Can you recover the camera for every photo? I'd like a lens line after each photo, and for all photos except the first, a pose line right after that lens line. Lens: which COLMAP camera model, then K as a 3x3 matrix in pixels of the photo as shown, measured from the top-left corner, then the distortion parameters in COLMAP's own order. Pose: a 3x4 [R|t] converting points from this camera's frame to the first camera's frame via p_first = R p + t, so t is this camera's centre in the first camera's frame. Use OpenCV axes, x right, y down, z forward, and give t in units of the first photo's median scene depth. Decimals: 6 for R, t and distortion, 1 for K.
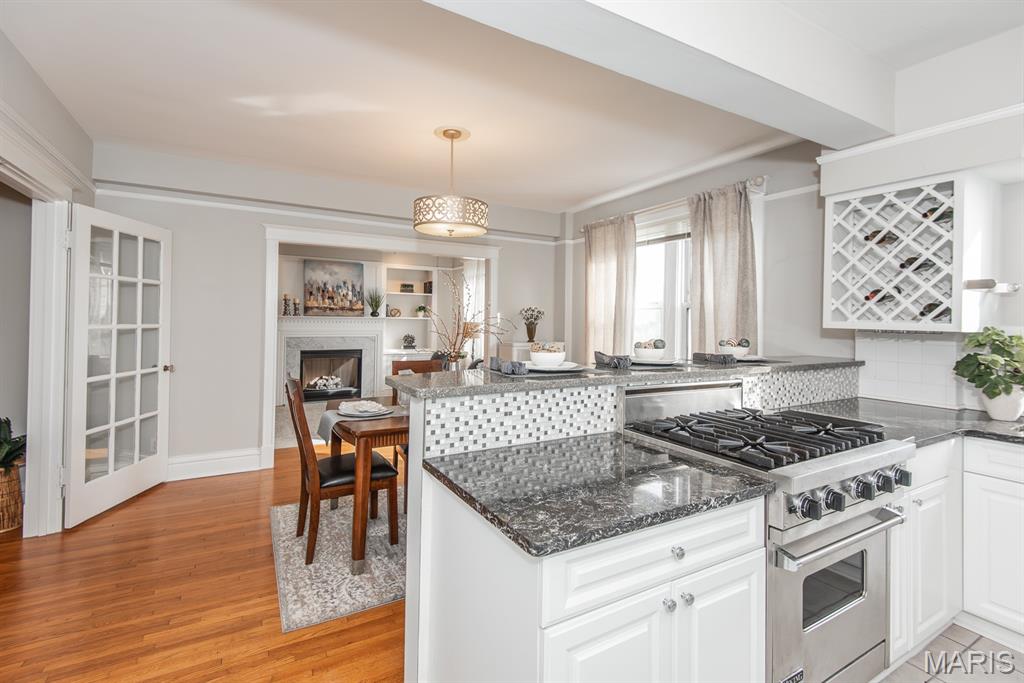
lens RADIAL K [[478.7, 0, 503.4], [0, 478.7, 316.1], [0, 0, 1]] dist [0.022613, -0.004875]
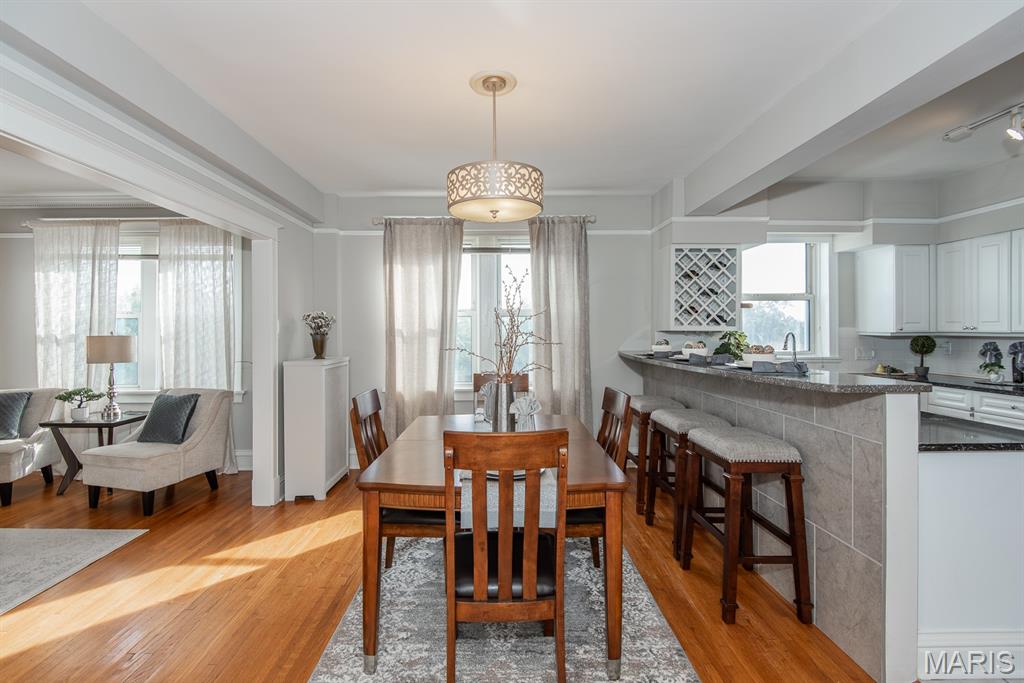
lens RADIAL K [[496.4, 0, 491.0], [0, 496.4, 332.3], [0, 0, 1]] dist [0.010854, -0.003372]
pose [[0.485358, -0.019198, 0.874105, -0.870806], [0.004570, 0.999801, 0.019421, -0.002555], [-0.874303, -0.005431, 0.485349, 0.667343]]
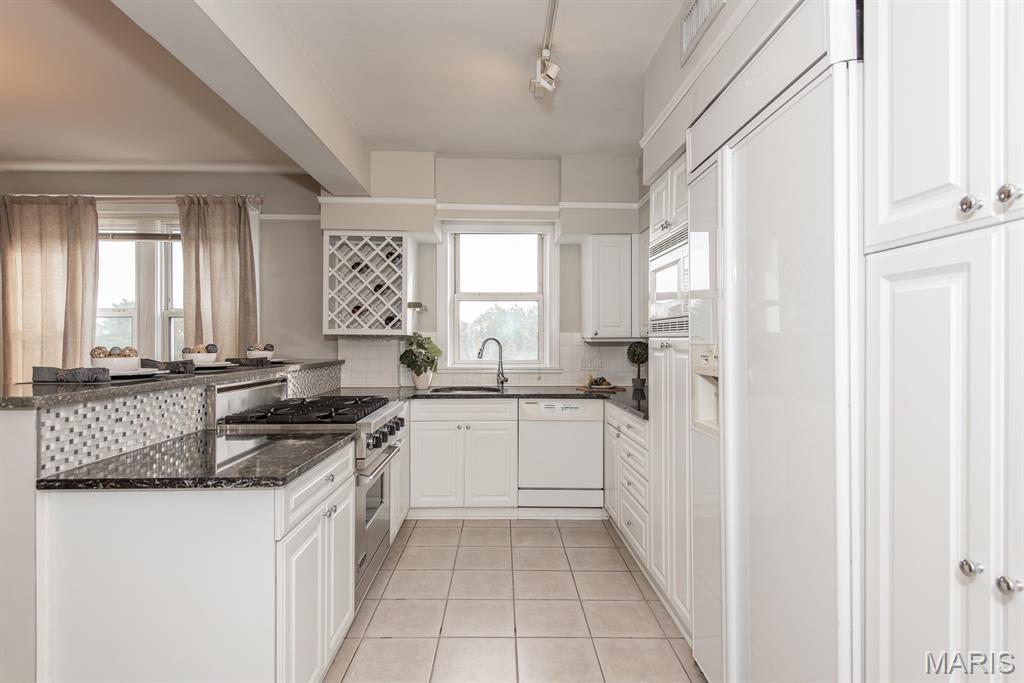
lens RADIAL K [[540.4, 0, 523.6], [0, 540.4, 345.6], [0, 0, 1]] dist [0.023763, -0.007097]
pose [[0.468680, -0.021341, 0.883110, -0.305783], [-0.000273, 0.999705, 0.024303, 0.017668], [-0.883368, -0.011632, 0.468535, -0.106862]]
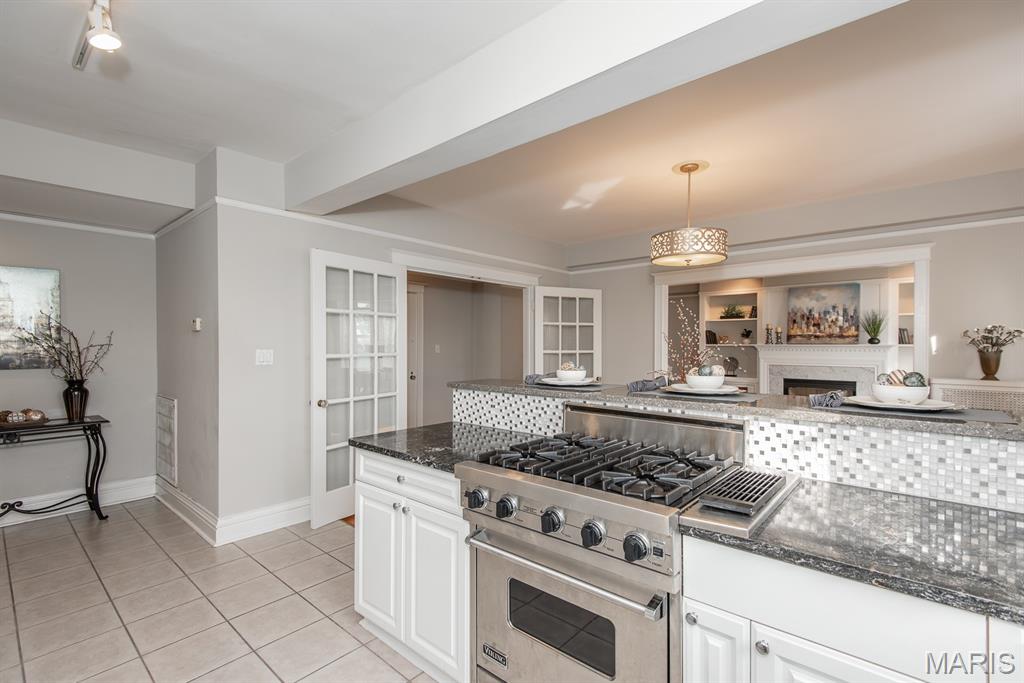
lens RADIAL K [[478.7, 0, 525.3], [0, 478.7, 345.7], [0, 0, 1]] dist [0.022613, -0.004875]
pose [[0.323150, -0.011028, -0.946284, 0.808349], [0.008583, 0.999925, -0.008722, 0.014734], [0.946309, -0.005303, 0.323220, 0.334212]]
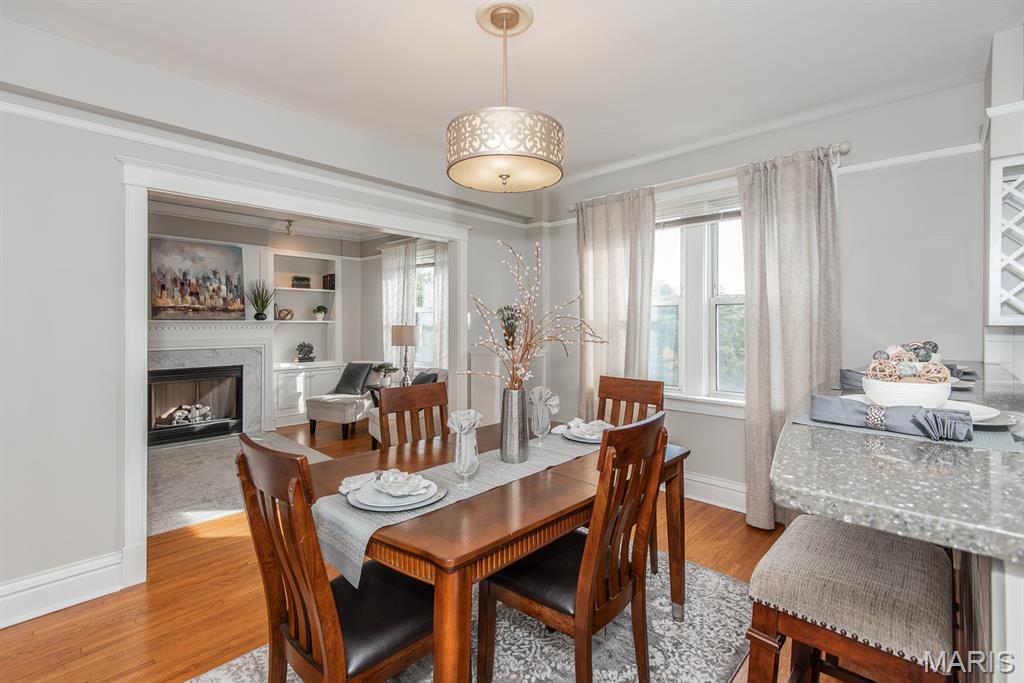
lens RADIAL K [[478.7, 0, 499.5], [0, 478.7, 321.8], [0, 0, 1]] dist [0.022613, -0.004875]
pose [[0.955840, -0.013400, 0.293581, -0.318264], [0.011184, 0.999895, 0.009227, 0.003278], [-0.293674, -0.005536, 0.955890, 0.436659]]
